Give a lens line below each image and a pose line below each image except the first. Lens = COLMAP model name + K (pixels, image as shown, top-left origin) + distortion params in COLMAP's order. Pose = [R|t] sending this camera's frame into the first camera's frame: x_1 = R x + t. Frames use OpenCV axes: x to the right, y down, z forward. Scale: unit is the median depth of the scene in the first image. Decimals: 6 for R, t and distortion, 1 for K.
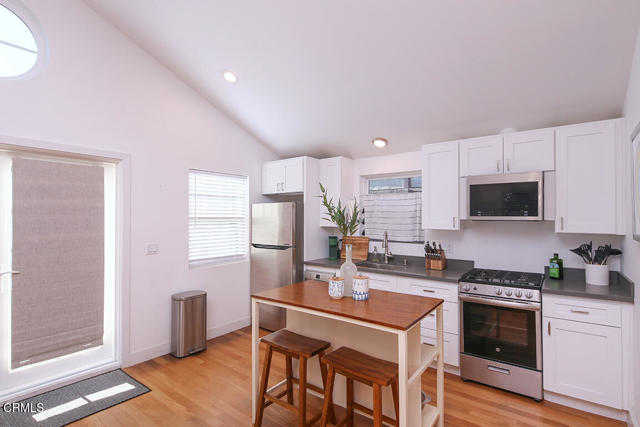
lens RADIAL K [[310.4, 0, 321.5], [0, 310.4, 217.9], [0, 0, 1]] dist [0.002450, -0.003378]
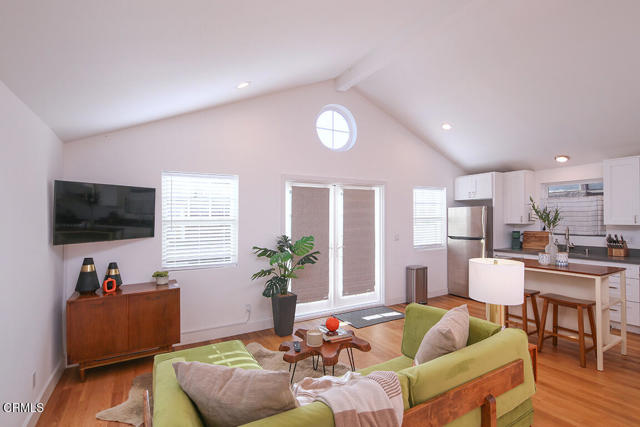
lens RADIAL K [[310.4, 0, 324.2], [0, 310.4, 219.9], [0, 0, 1]] dist [0.002450, -0.003378]
pose [[0.923634, -0.009186, -0.383166, -0.256545], [0.012470, 0.999904, 0.006087, -0.006946], [0.383073, -0.010400, 0.923659, -0.638039]]
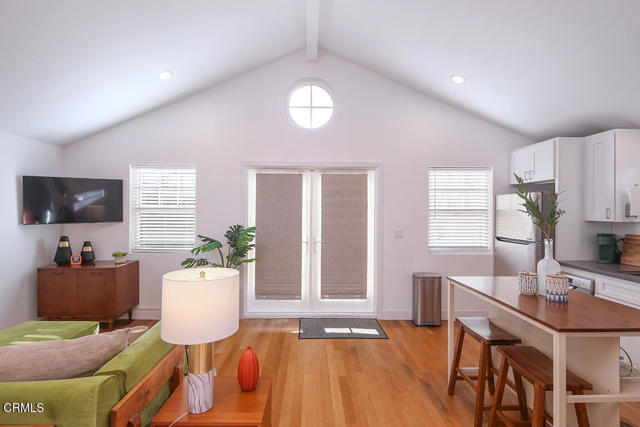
lens RADIAL K [[310.4, 0, 322.2], [0, 310.4, 212.9], [0, 0, 1]] dist [0.002450, -0.003378]
pose [[0.627604, 0.006823, -0.778503, 0.241497], [-0.002710, 0.999975, 0.006579, 0.005180], [0.778528, -0.002020, 0.627606, -0.045147]]
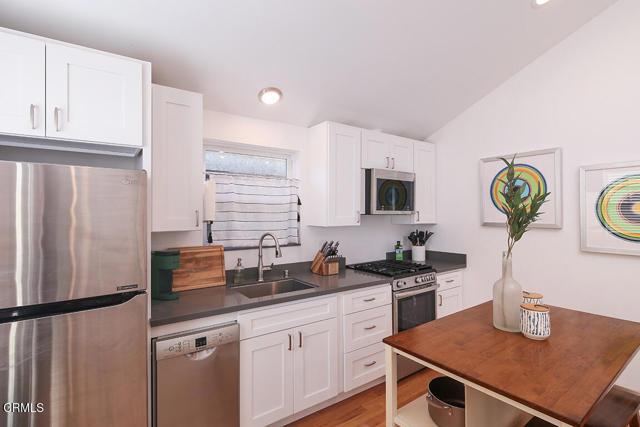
lens RADIAL K [[310.4, 0, 316.9], [0, 310.4, 212.4], [0, 0, 1]] dist [0.002450, -0.003378]
pose [[0.308375, -0.003182, 0.951259, -0.435397], [0.002328, 0.999994, 0.002590, -0.002389], [-0.951262, 0.001416, 0.308381, 0.774646]]
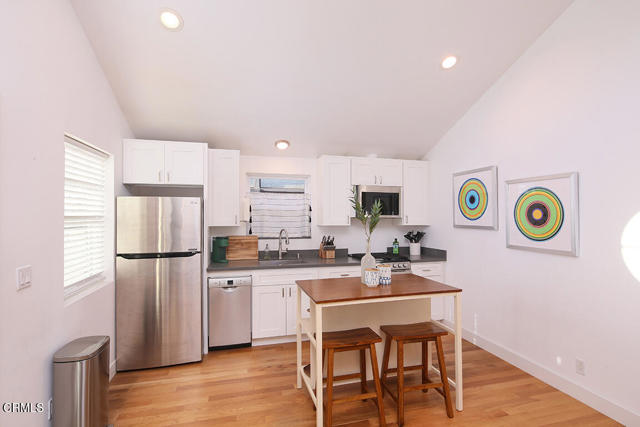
lens RADIAL K [[310.4, 0, 318.7], [0, 310.4, 214.0], [0, 0, 1]] dist [0.002450, -0.003378]
pose [[0.611638, 0.002369, 0.791134, -0.622705], [-0.000225, 0.999996, -0.002820, -0.005672], [-0.791138, 0.001547, 0.611636, 0.283271]]
